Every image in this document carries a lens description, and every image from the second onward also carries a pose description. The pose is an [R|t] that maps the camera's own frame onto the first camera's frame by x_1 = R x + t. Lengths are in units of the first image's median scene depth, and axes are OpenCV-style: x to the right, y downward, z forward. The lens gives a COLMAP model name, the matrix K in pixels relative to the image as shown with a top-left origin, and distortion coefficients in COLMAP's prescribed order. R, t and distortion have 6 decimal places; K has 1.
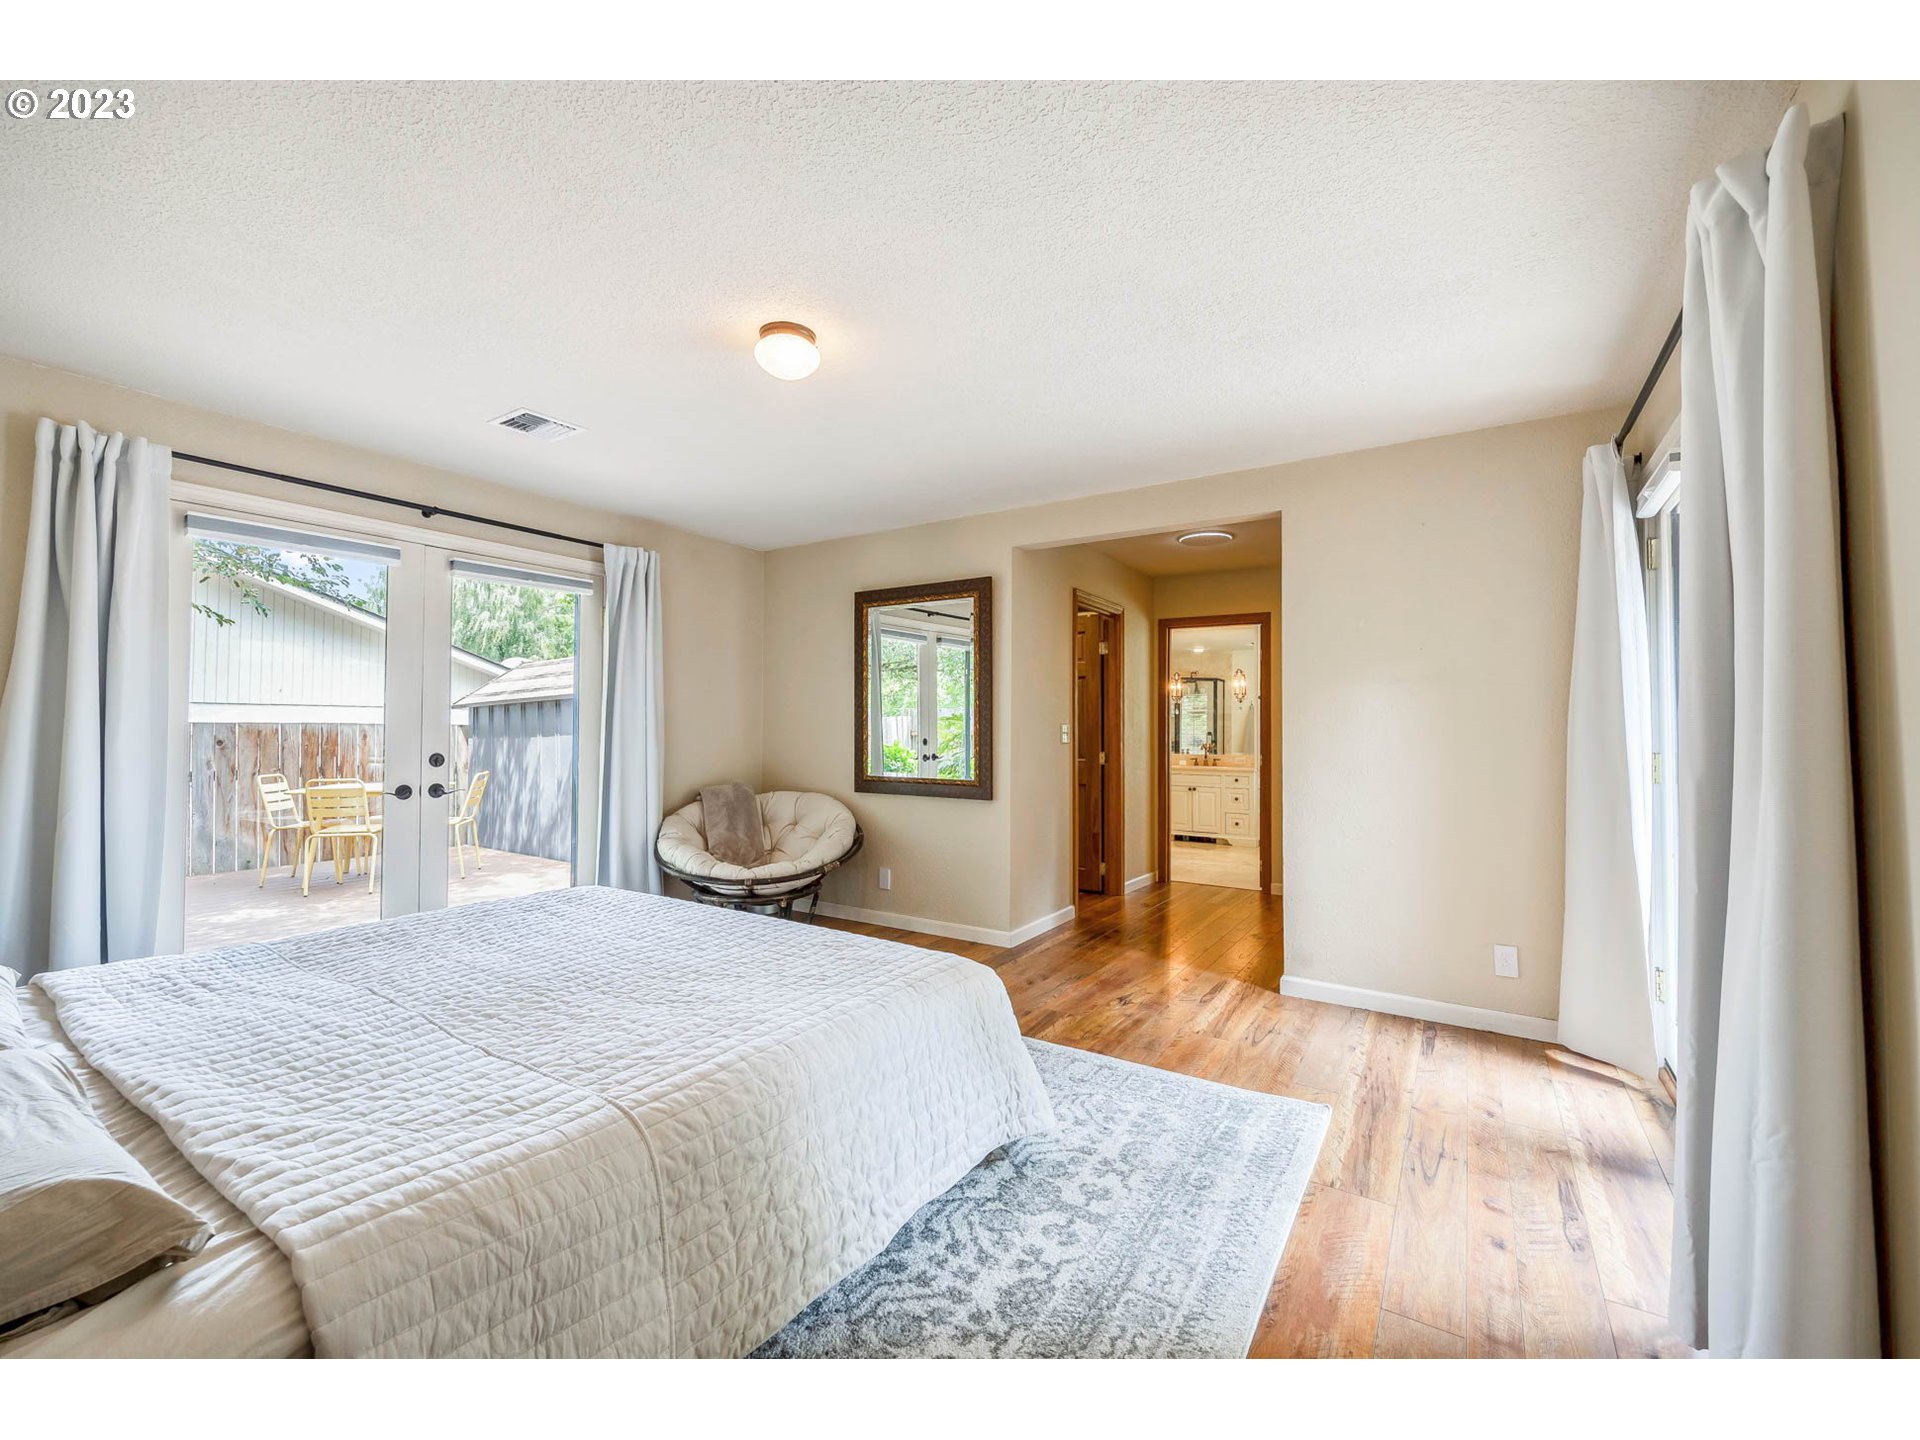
lens RADIAL K [[798.6, 0, 958.0], [0, 798.6, 715.1], [0, 0, 1]] dist [0.004683, -0.000839]
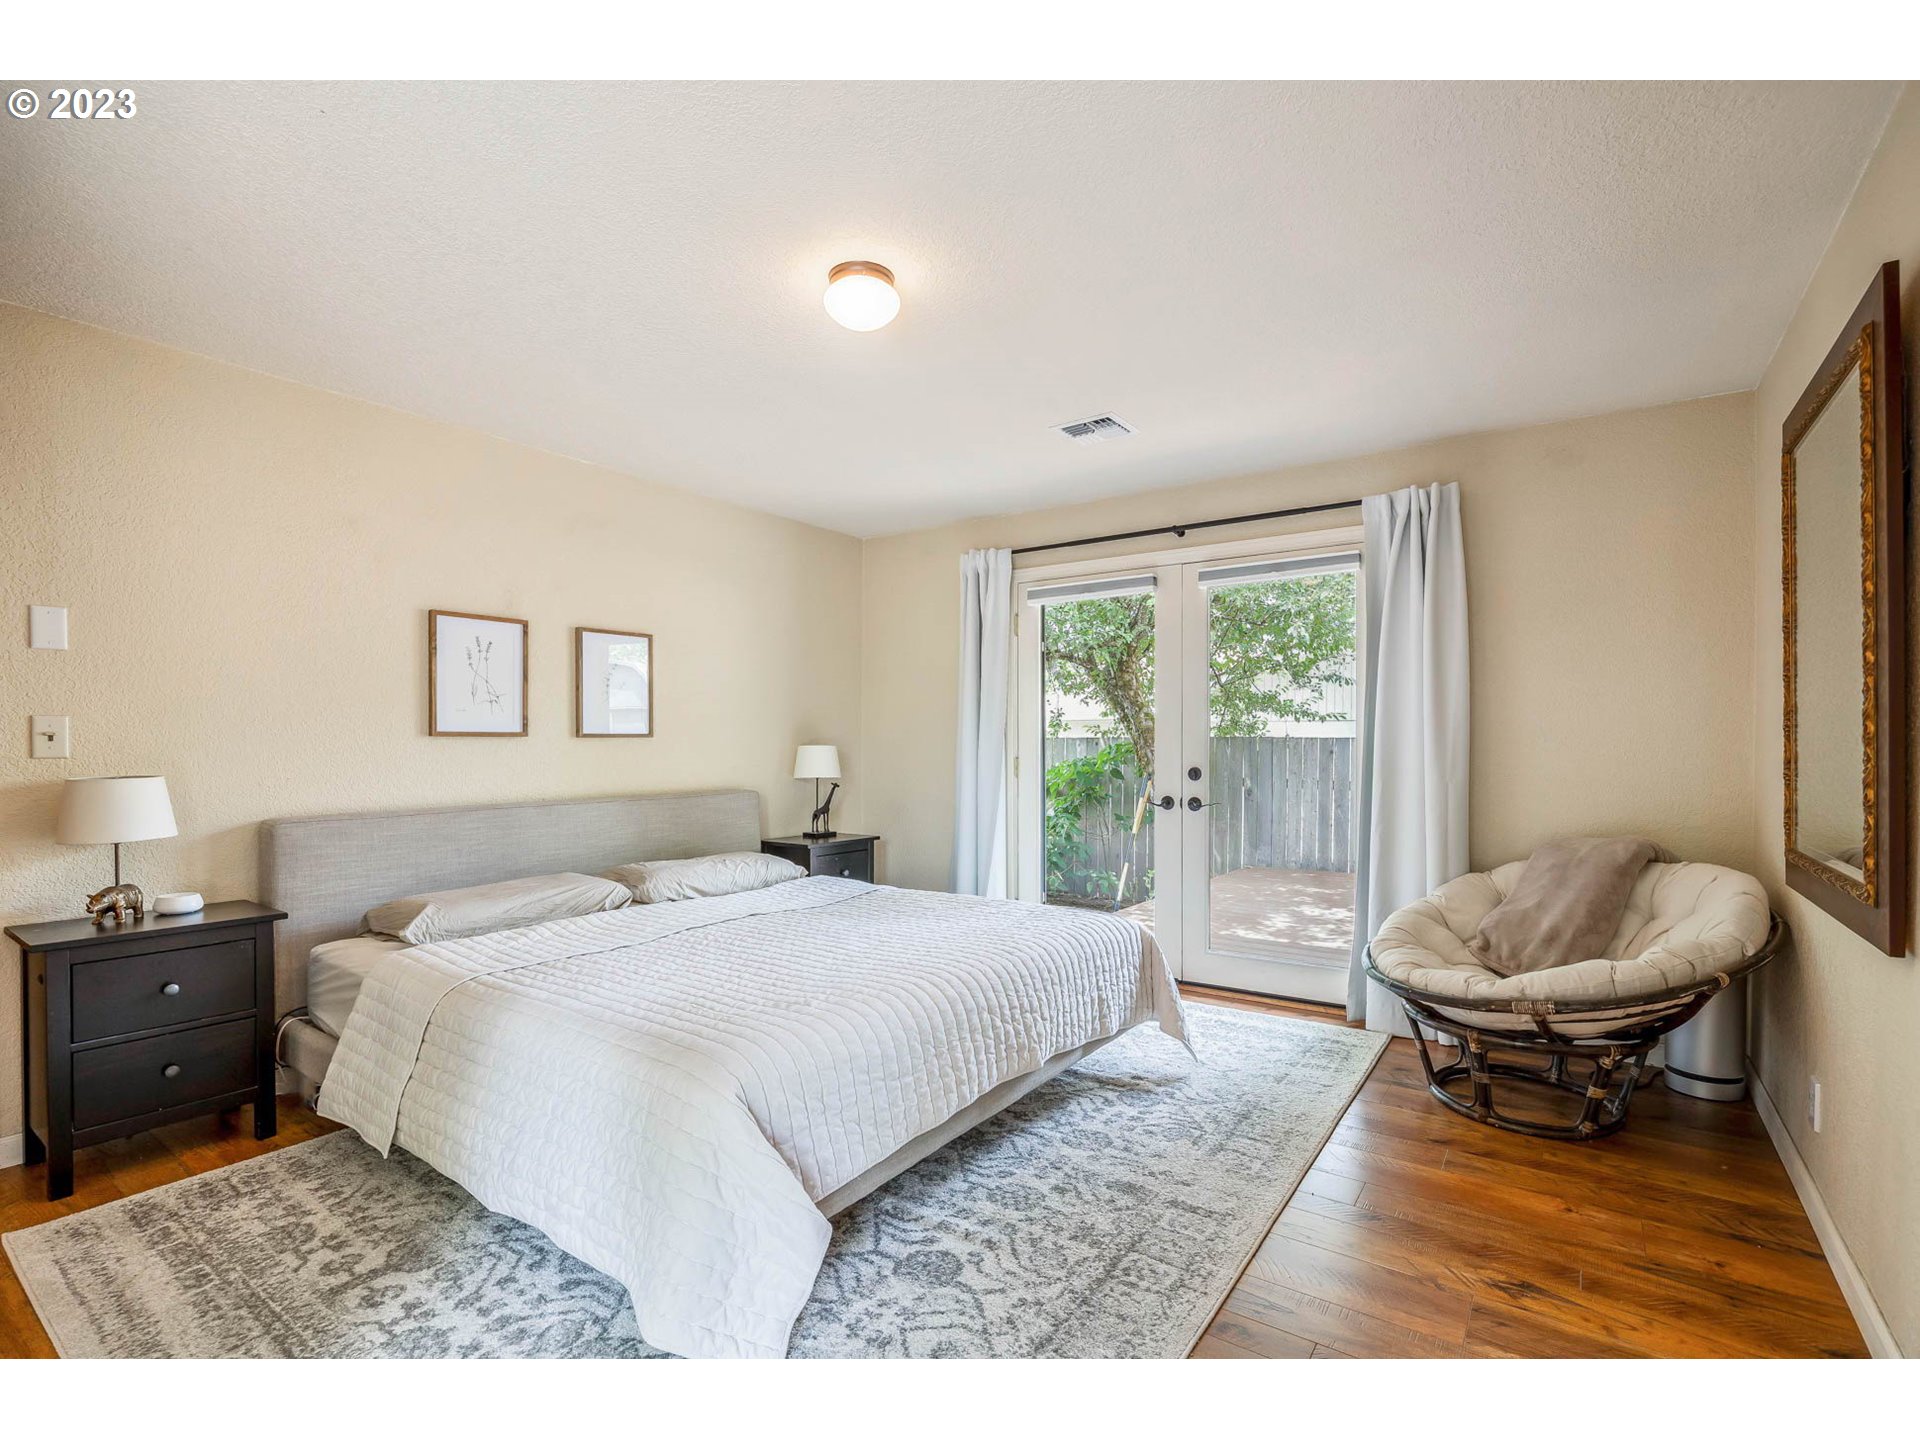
lens RADIAL K [[878.0, 0, 946.3], [0, 878.0, 756.5], [0, 0, 1]] dist [-0.002811, -0.000209]
pose [[-0.054533, 0.018207, -0.998346, 0.961498], [0.025275, 0.999539, 0.016848, 0.015083], [0.998192, -0.024314, -0.054968, 1.507937]]
